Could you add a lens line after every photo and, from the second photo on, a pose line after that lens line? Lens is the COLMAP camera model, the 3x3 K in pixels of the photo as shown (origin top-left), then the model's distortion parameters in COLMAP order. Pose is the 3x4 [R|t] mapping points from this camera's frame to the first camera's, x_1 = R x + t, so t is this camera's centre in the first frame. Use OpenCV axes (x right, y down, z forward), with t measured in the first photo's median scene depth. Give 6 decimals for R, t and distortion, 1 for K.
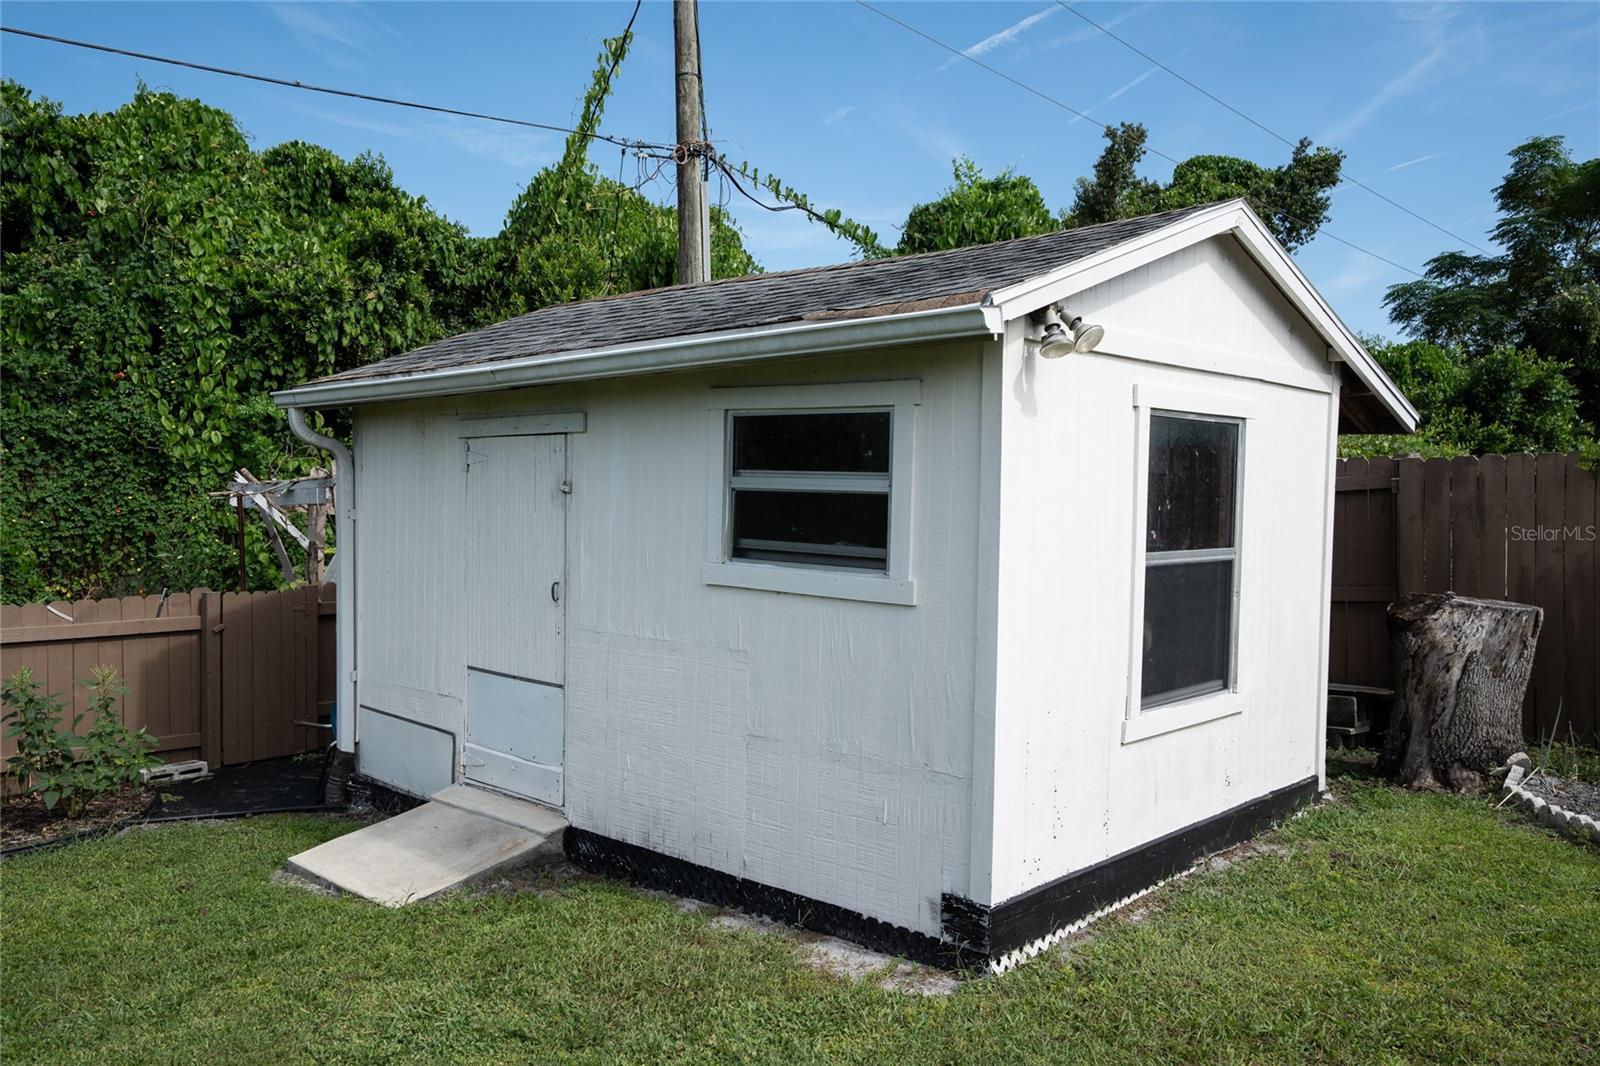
lens RADIAL K [[1278.9, 0, 792.7], [0, 1278.9, 528.2], [0, 0, 1]] dist [0.040191, 0.005505]
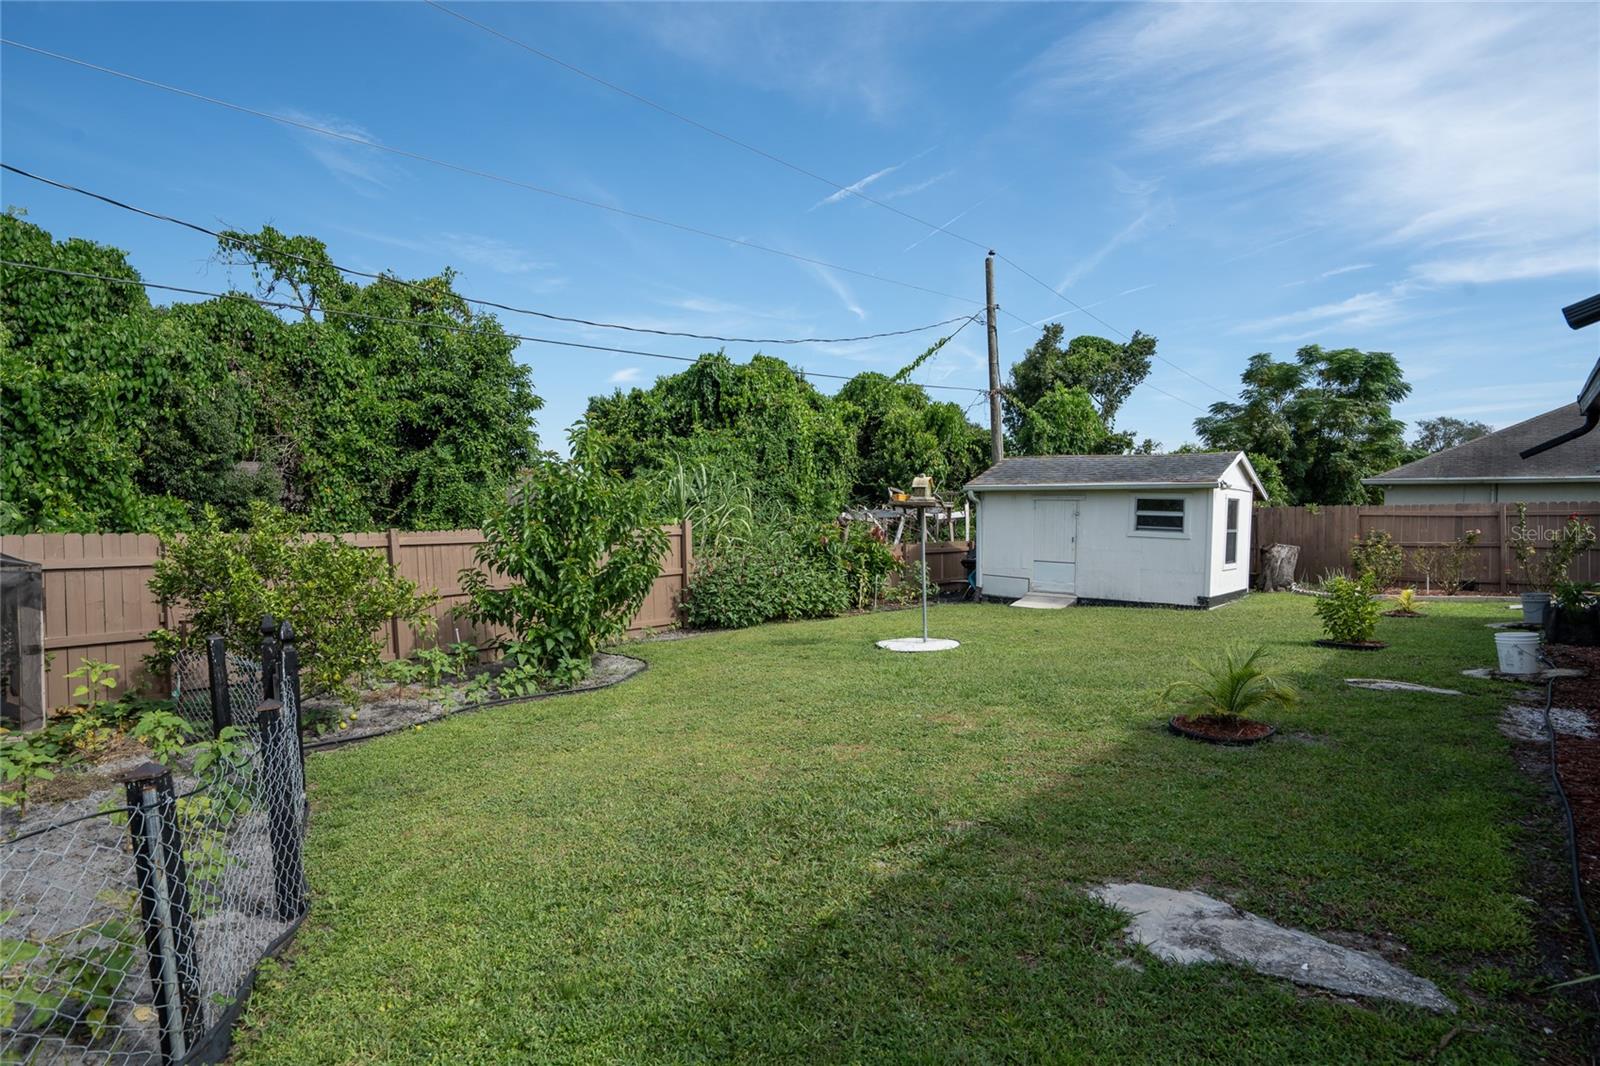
lens RADIAL K [[897.2, 0, 808.4], [0, 897.2, 538.5], [0, 0, 1]] dist [-0.001736, 0.002045]
pose [[0.996167, 0.006325, 0.087239, -1.035968], [-0.006521, 0.999977, 0.001961, 0.037955], [-0.087224, -0.002522, 0.996185, -1.431882]]
